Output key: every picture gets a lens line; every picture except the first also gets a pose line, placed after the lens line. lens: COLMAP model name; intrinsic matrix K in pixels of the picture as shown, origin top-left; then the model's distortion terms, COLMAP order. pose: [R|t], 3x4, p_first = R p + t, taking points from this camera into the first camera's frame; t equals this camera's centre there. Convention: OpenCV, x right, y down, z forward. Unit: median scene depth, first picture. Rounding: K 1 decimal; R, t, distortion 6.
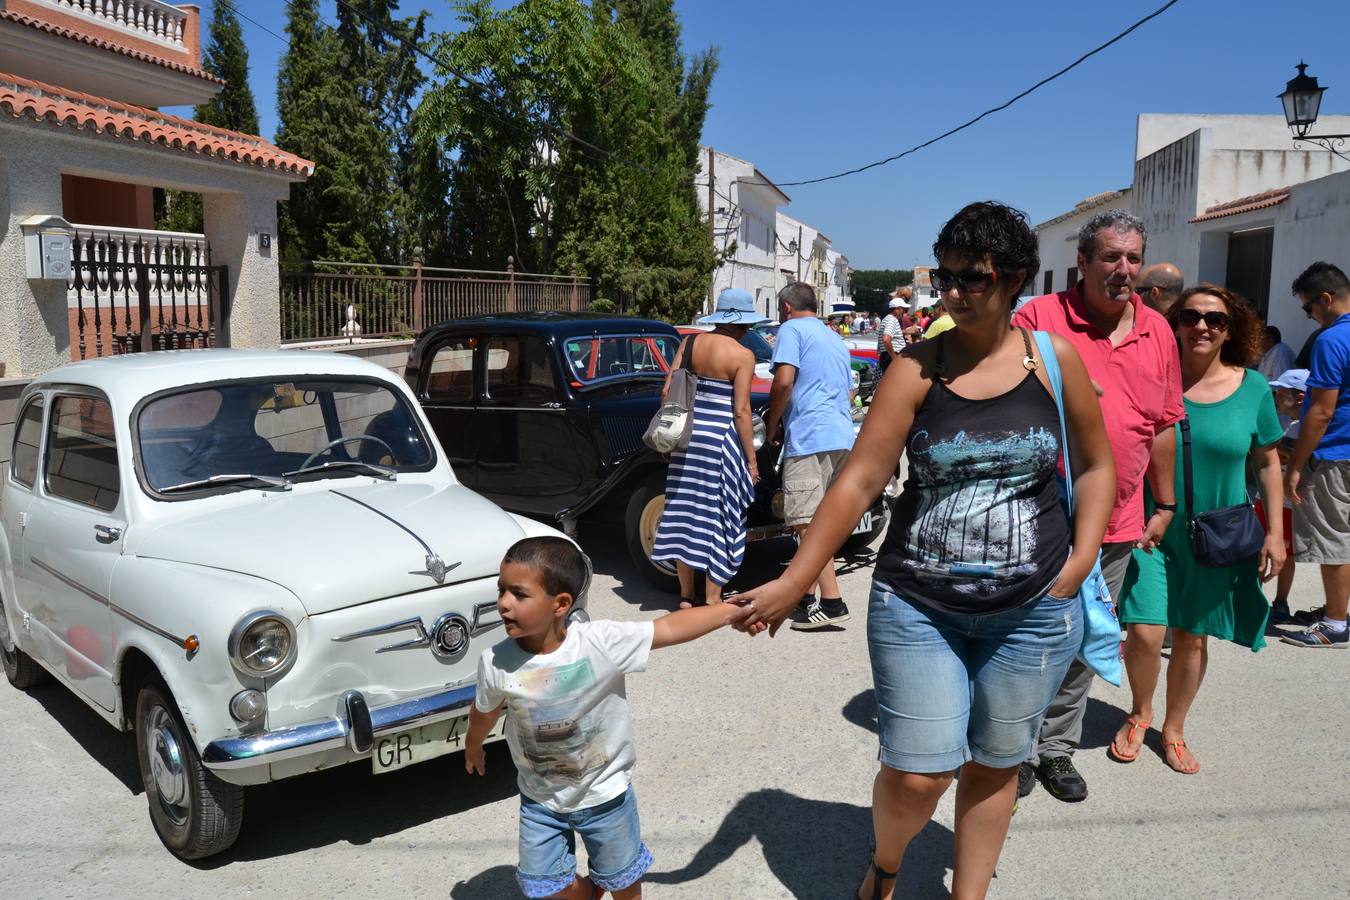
lens RADIAL K [[1733.3, 0, 676.0], [0, 1733.3, 423.0], [0, 0, 1]] dist [-0.077246, 0.051113]
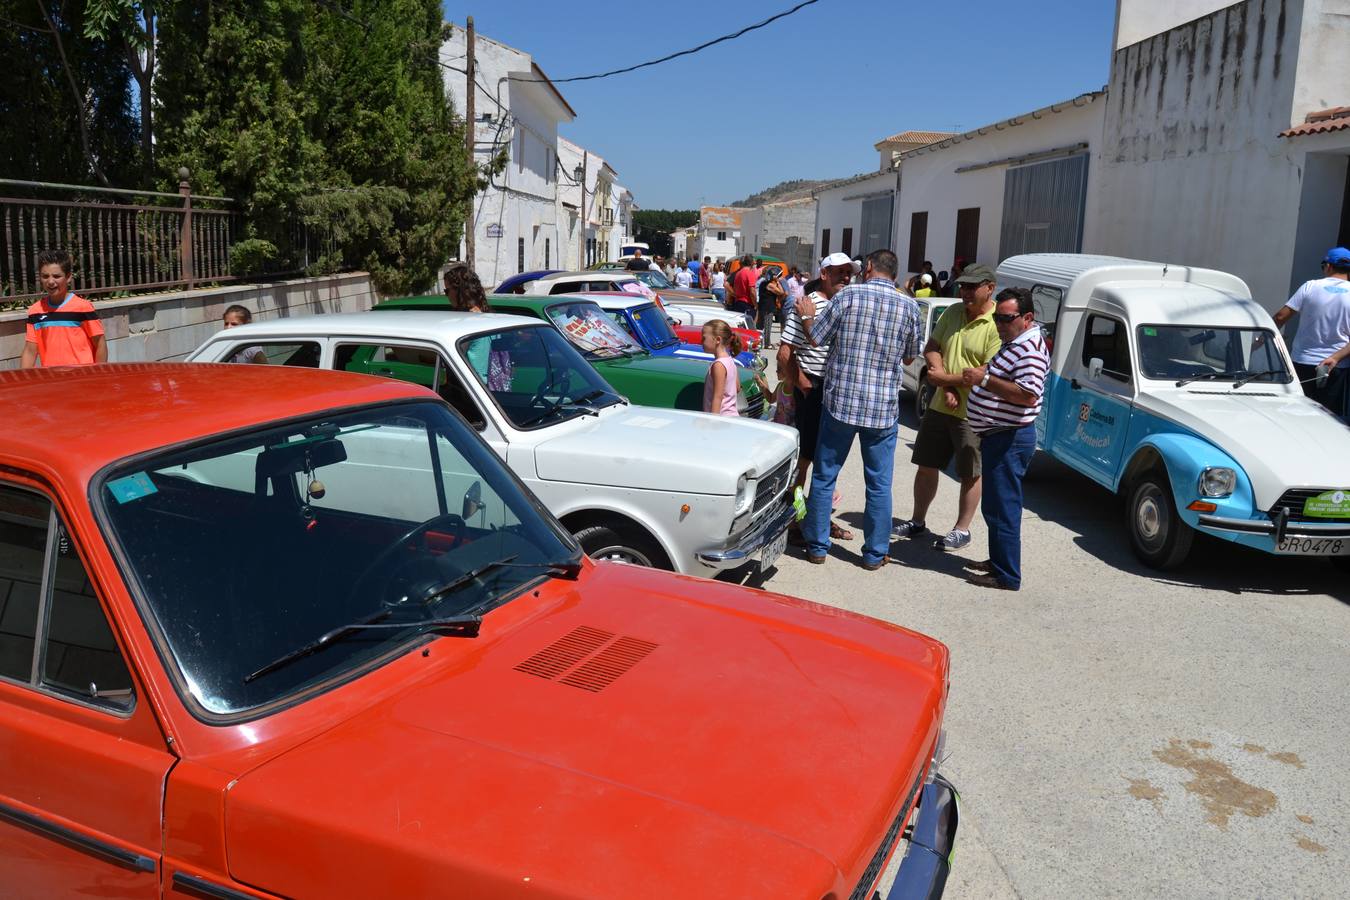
lens RADIAL K [[1155.0, 0, 701.9], [0, 1155.0, 451.6], [0, 0, 1]] dist [-0.063237, 0.008700]
pose [[0.979856, -0.010785, 0.199415, 0.019822], [-0.012153, 0.993470, 0.113444, -0.044068], [-0.199336, -0.113582, 0.973326, 0.568630]]
